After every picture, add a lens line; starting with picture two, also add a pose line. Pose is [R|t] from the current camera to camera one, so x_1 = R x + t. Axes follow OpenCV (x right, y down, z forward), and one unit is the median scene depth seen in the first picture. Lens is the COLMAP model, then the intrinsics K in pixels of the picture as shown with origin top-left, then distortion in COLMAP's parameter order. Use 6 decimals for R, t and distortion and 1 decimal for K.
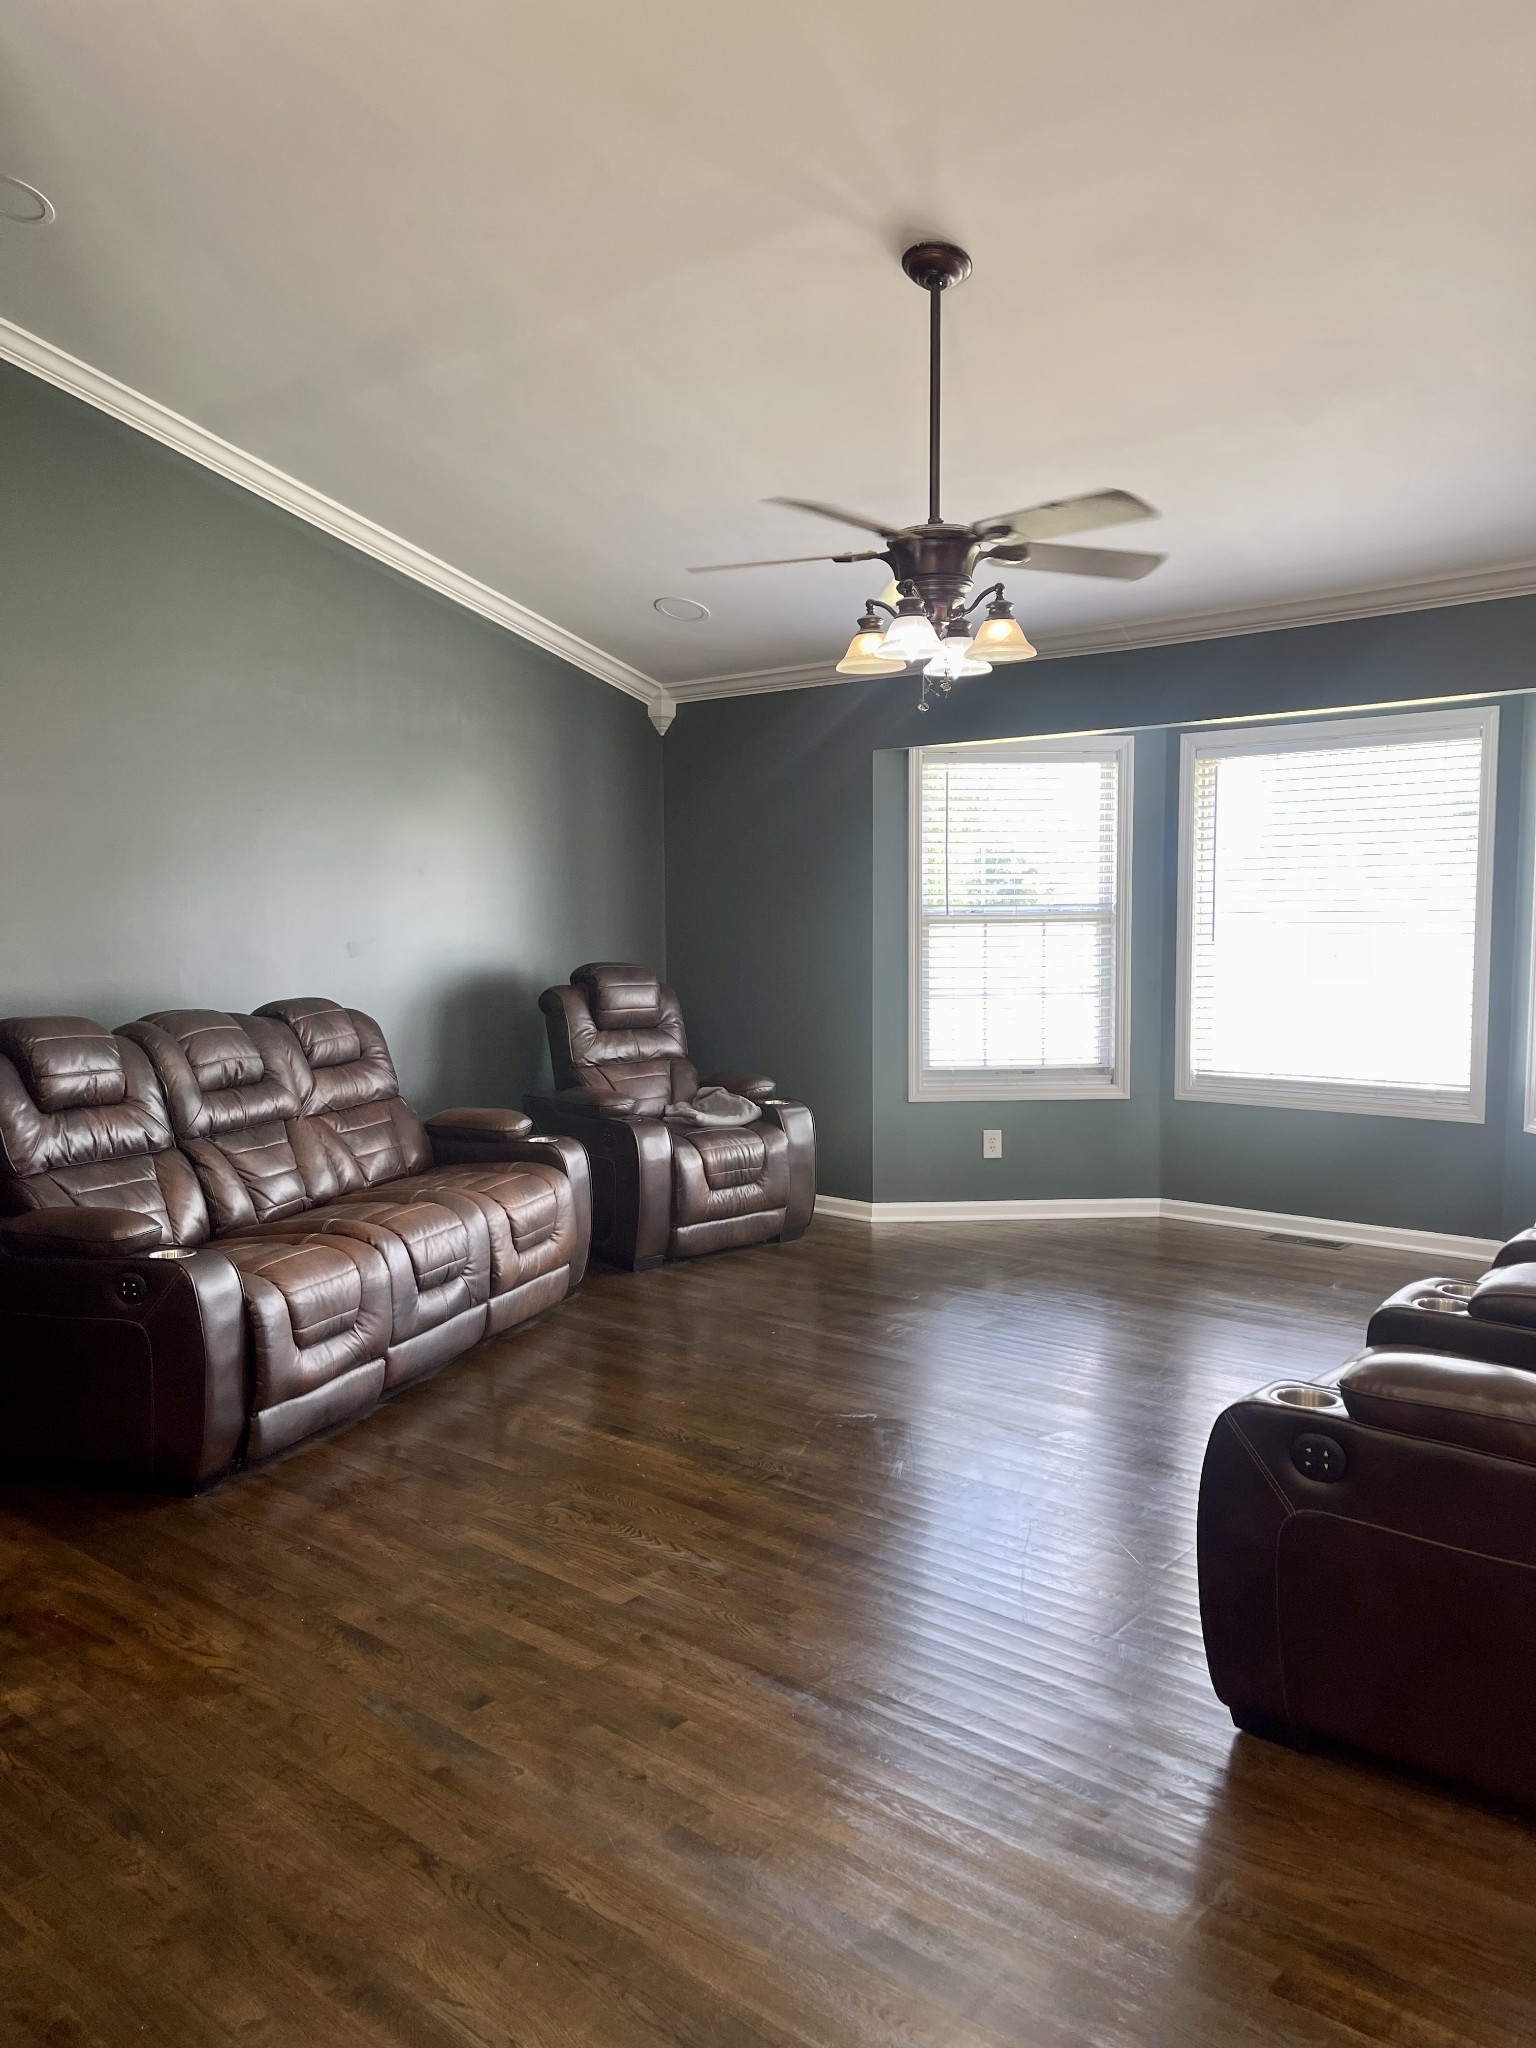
lens RADIAL K [[1554.4, 0, 765.6], [0, 1554.4, 1033.7], [0, 0, 1]] dist [0.061839, -0.093074]
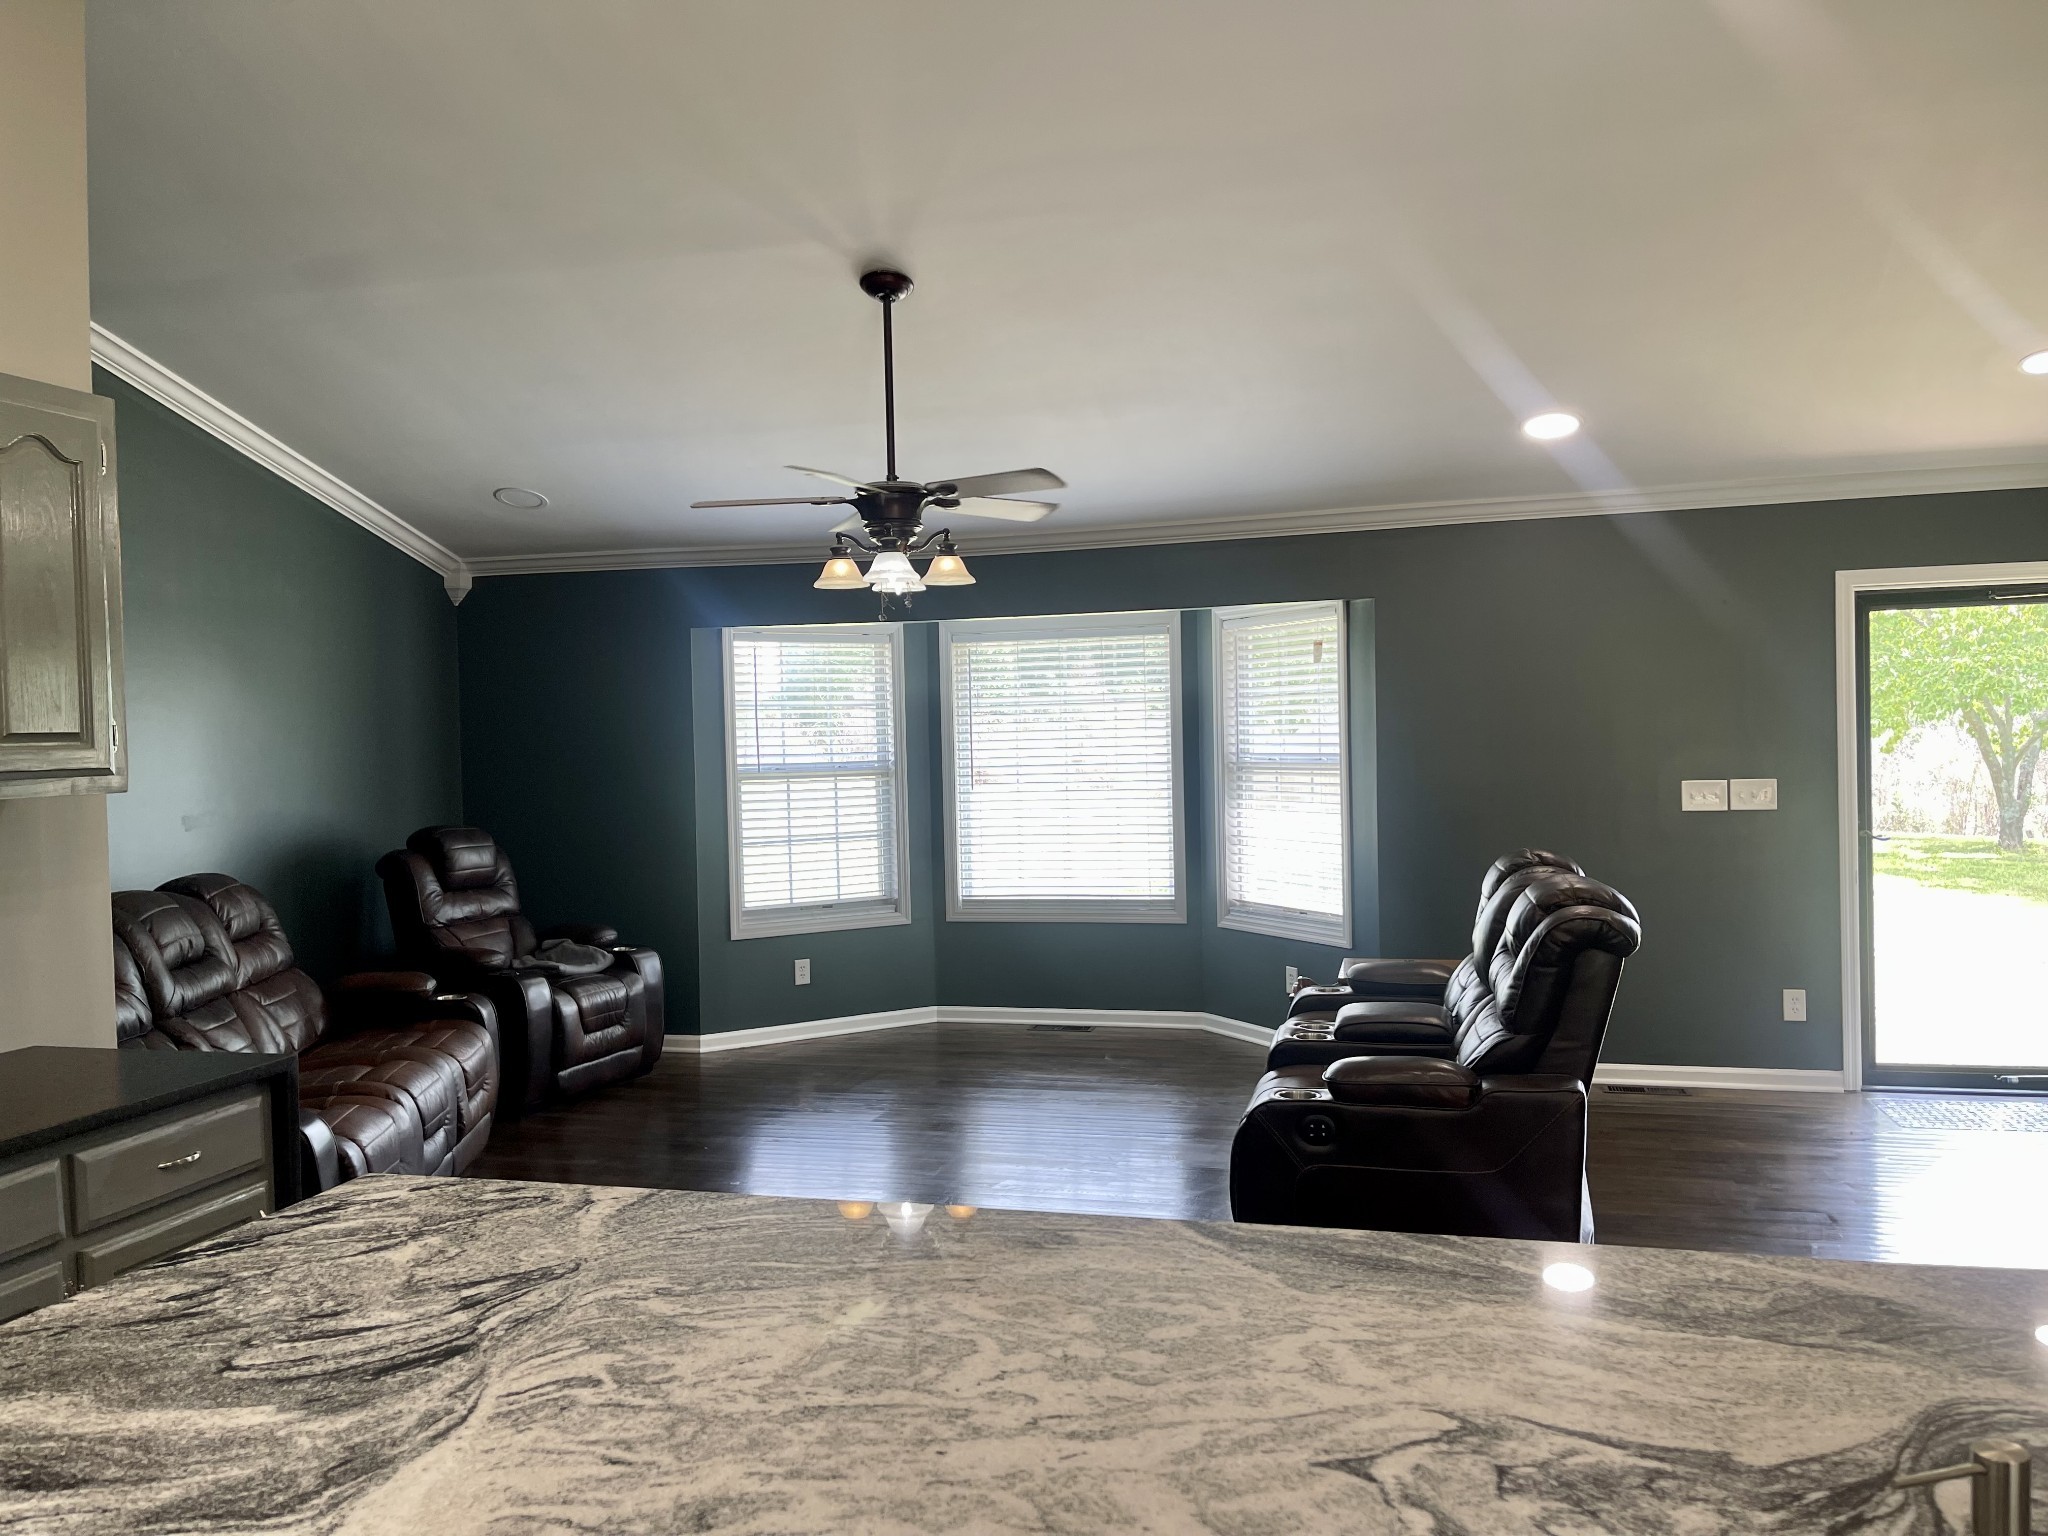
lens RADIAL K [[1554.4, 0, 1026.9], [0, 1554.4, 758.8], [0, 0, 1]] dist [0.061839, -0.093074]
pose [[0.893461, -0.017744, 0.448790, -0.232374], [0.051160, 0.996737, -0.062442, -0.005478], [-0.446218, 0.078750, 0.891453, -0.112714]]
